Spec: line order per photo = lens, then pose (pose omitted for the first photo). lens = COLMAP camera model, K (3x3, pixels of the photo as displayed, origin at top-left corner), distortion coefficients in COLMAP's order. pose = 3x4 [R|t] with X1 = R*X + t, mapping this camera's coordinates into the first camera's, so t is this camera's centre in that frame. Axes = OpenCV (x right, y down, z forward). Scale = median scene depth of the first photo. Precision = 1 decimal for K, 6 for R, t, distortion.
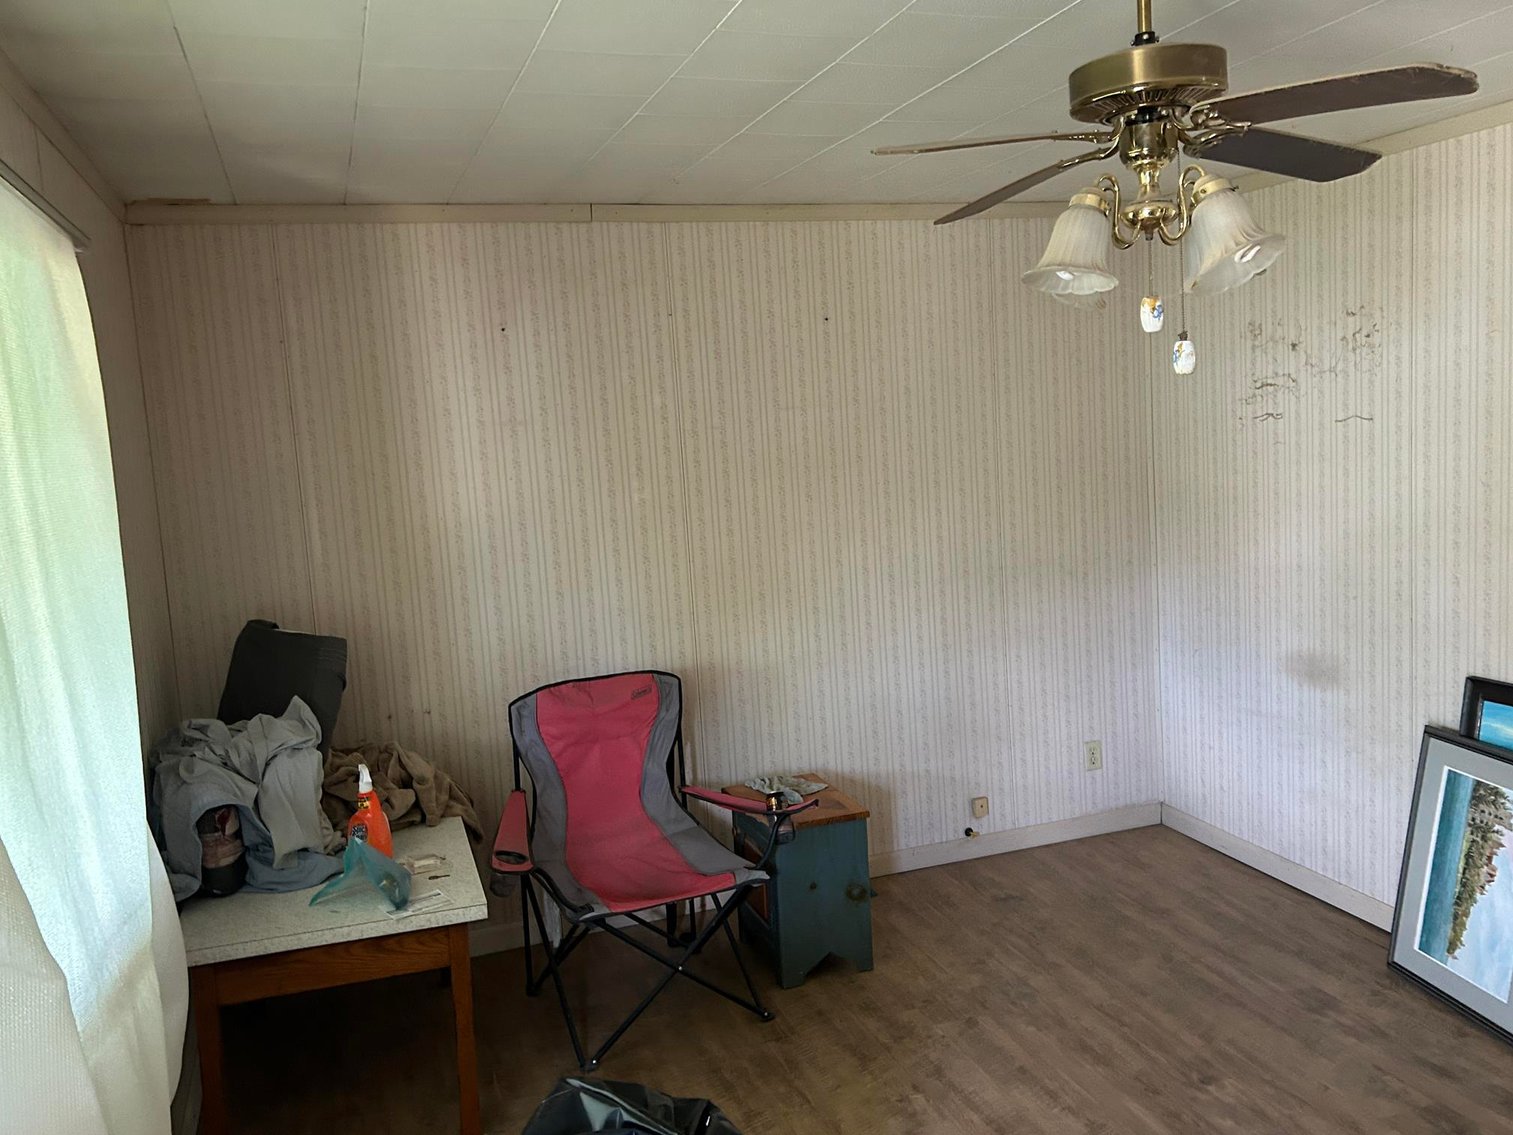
lens RADIAL K [[1243.7, 0, 757.6], [0, 1243.7, 566.0], [0, 0, 1]] dist [0.061889, -0.076611]
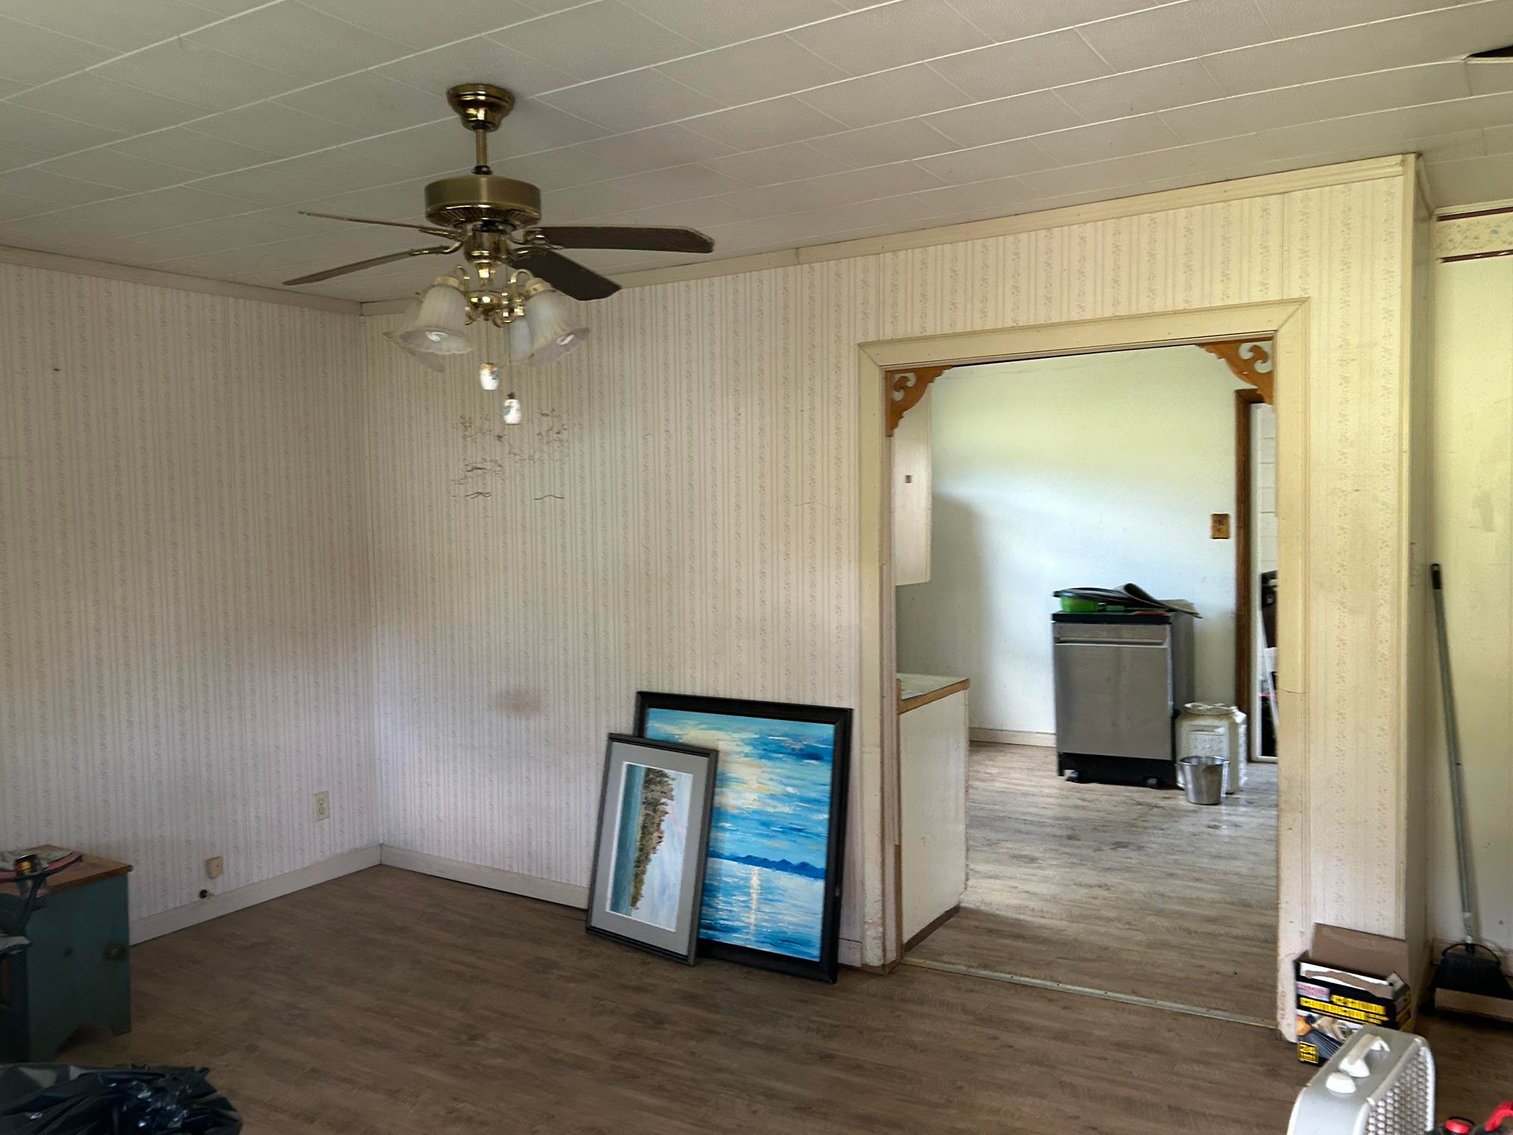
lens RADIAL K [[1243.7, 0, 731.6], [0, 1243.7, 585.2], [0, 0, 1]] dist [0.061889, -0.076611]
pose [[0.783479, 0.009704, 0.621342, -0.168233], [0.038976, 0.997142, -0.064720, 0.062790], [-0.620194, 0.074924, 0.780862, -0.090486]]
